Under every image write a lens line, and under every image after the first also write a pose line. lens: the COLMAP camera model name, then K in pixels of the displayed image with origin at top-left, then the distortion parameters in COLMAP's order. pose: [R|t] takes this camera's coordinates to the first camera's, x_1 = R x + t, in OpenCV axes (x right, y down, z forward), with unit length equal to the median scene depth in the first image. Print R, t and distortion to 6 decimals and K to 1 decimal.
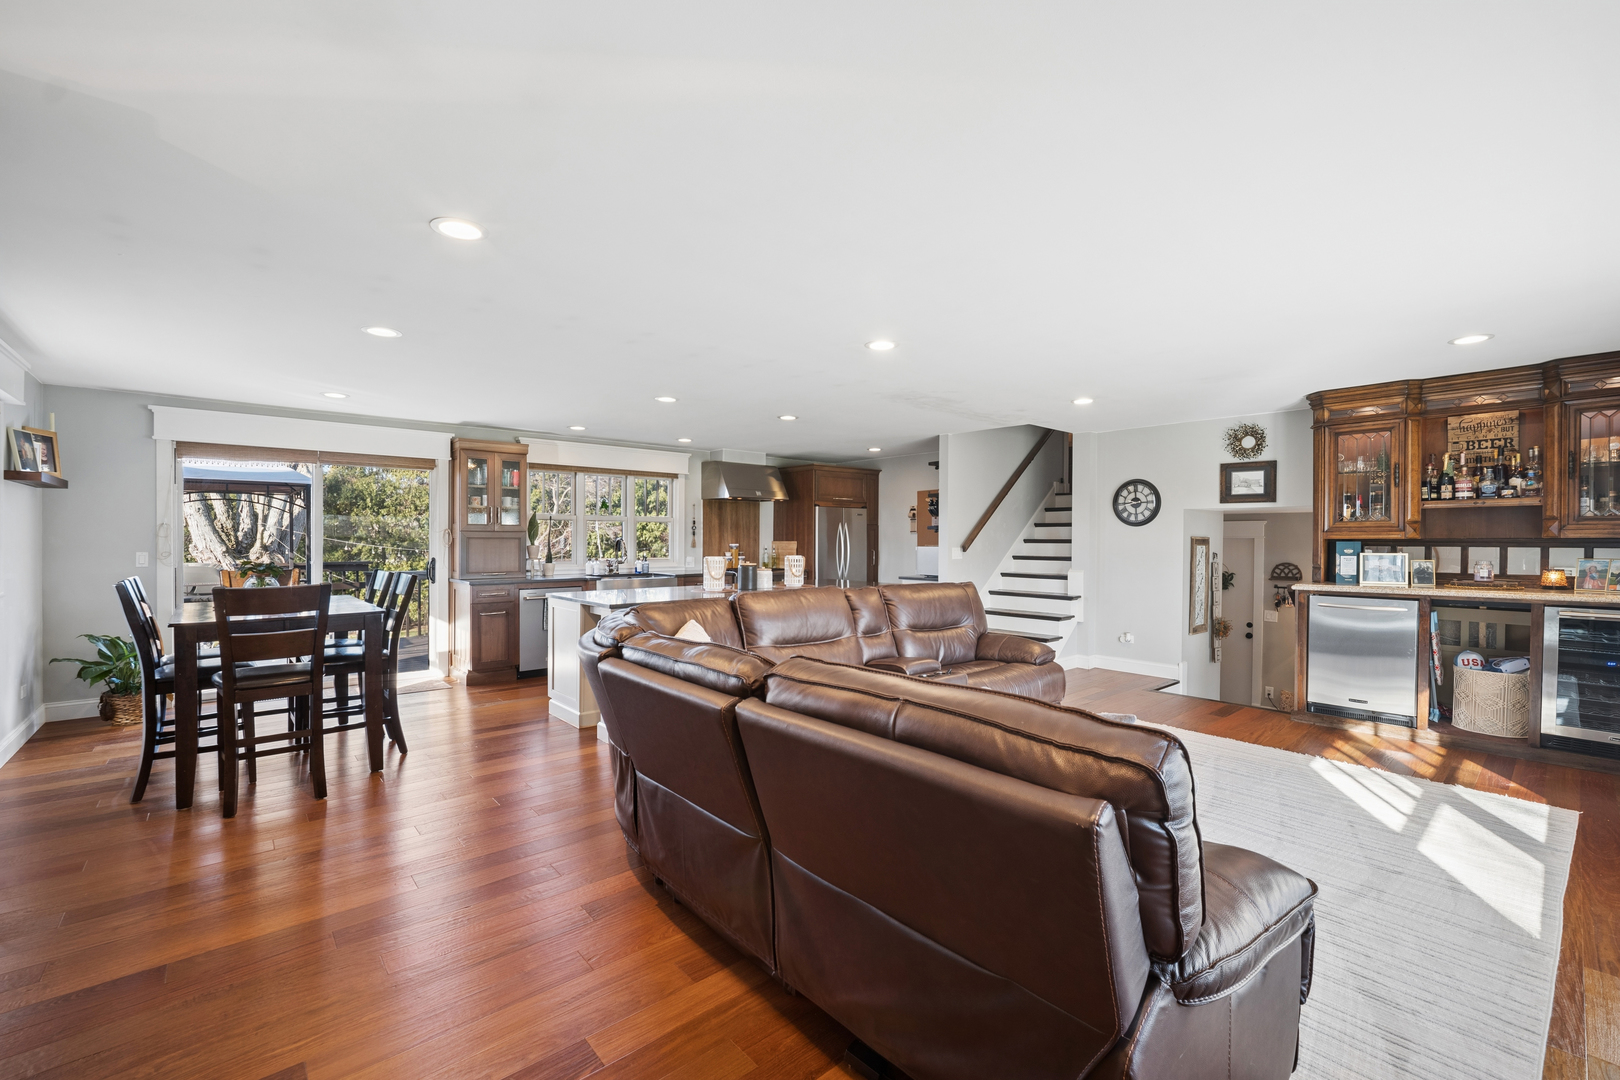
lens RADIAL K [[680.5, 0, 802.1], [0, 680.5, 545.9], [0, 0, 1]] dist [-0.011230, 0.000126]
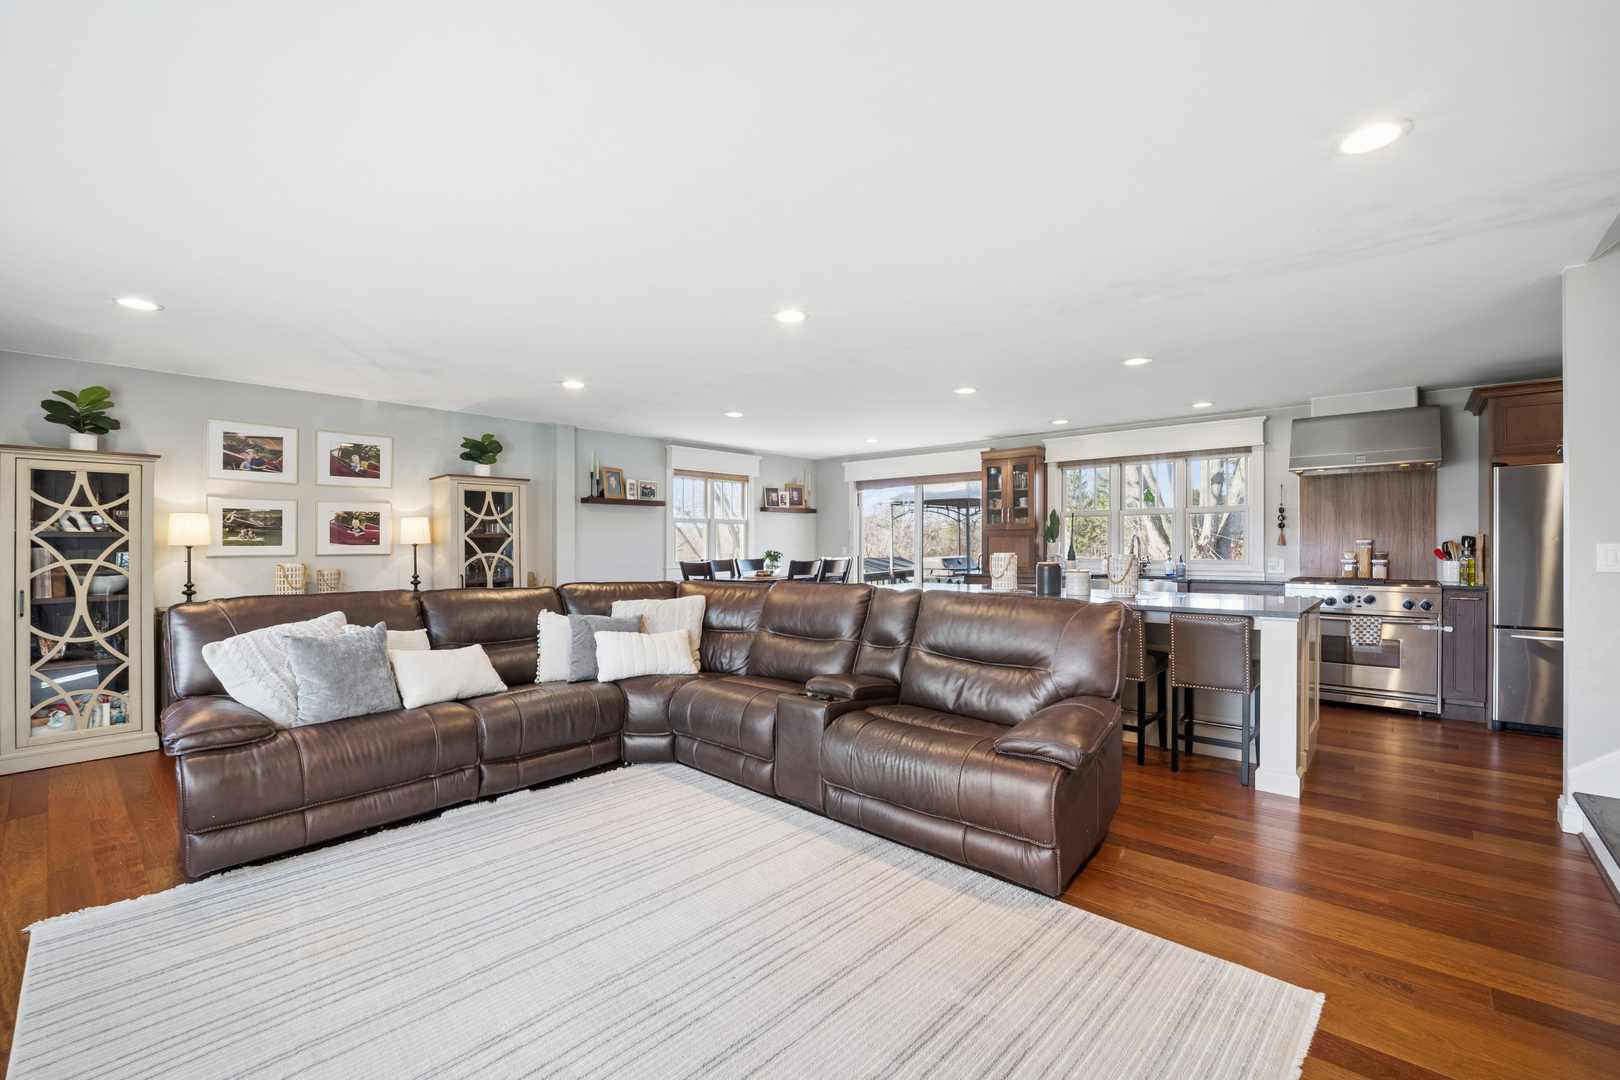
lens RADIAL K [[680.5, 0, 809.2], [0, 680.5, 552.3], [0, 0, 1]] dist [-0.011230, 0.000126]
pose [[0.131432, 0.007300, -0.991298, 0.636328], [-0.004459, 0.999967, 0.006773, 0.009189], [0.991315, 0.003530, 0.131460, 0.570593]]
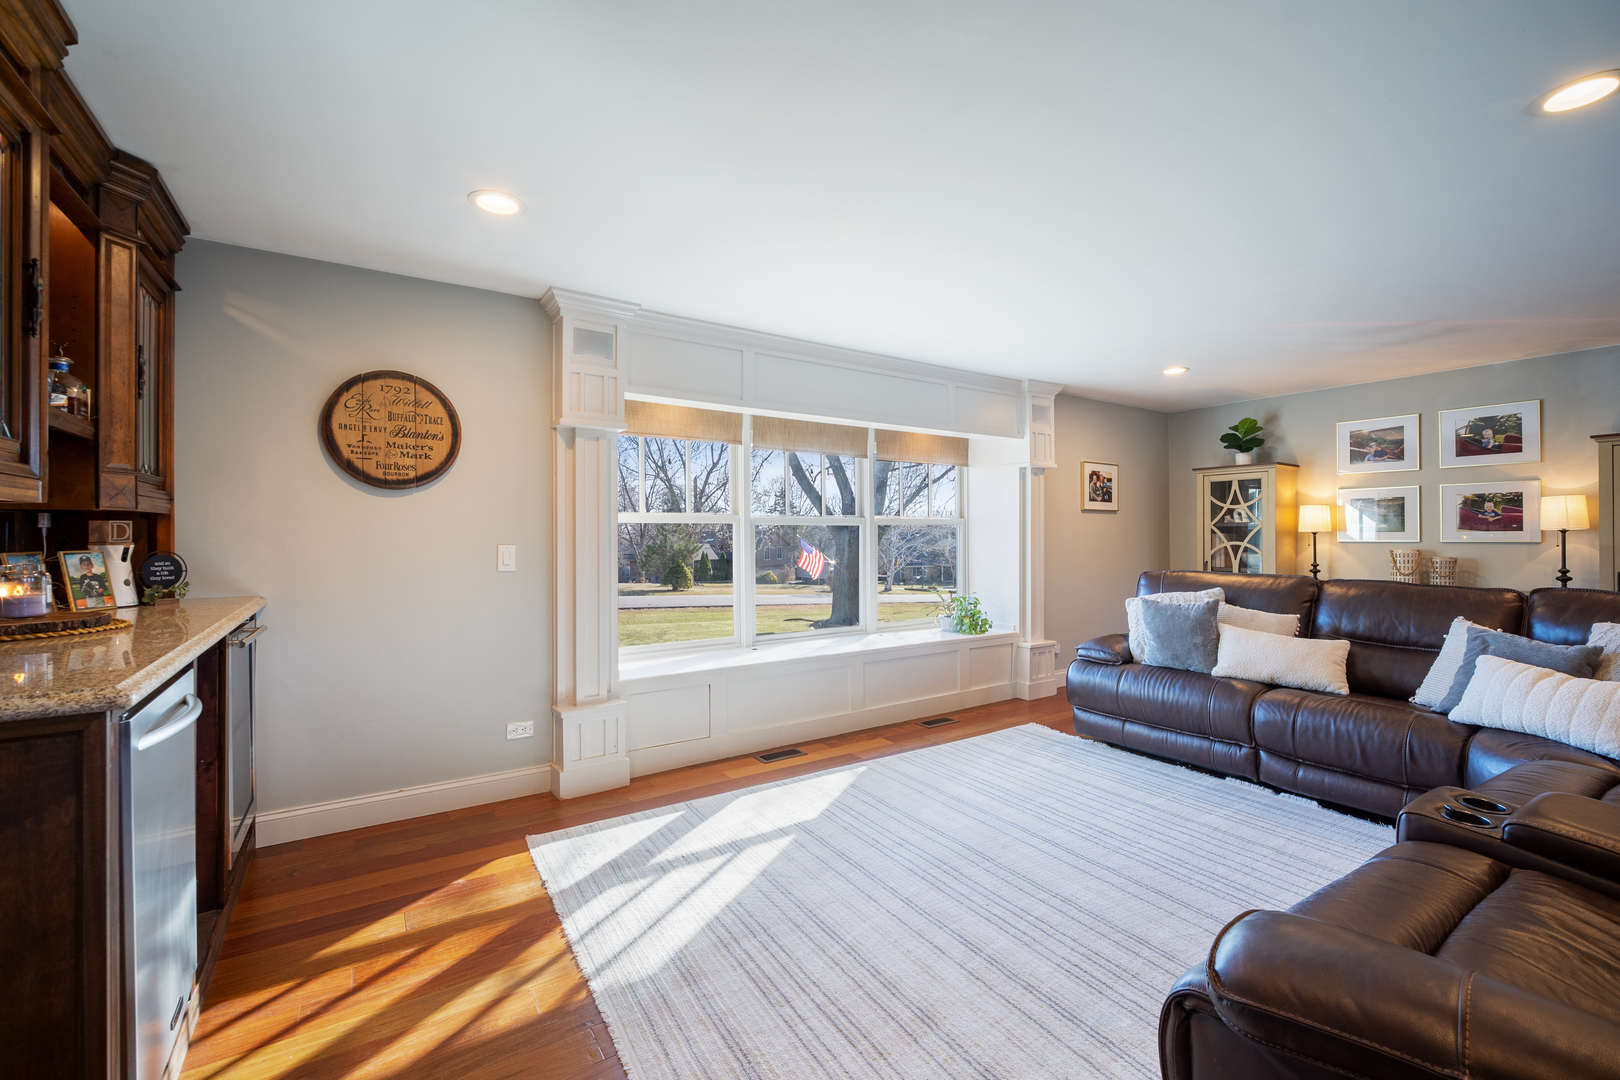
lens RADIAL K [[680.5, 0, 811.3], [0, 680.5, 531.1], [0, 0, 1]] dist [-0.011230, 0.000126]
pose [[-0.991871, 0.000002, 0.127250, 0.372345], [0.000489, 0.999993, 0.003797, 0.005156], [-0.127249, 0.003829, -0.991863, 0.948926]]
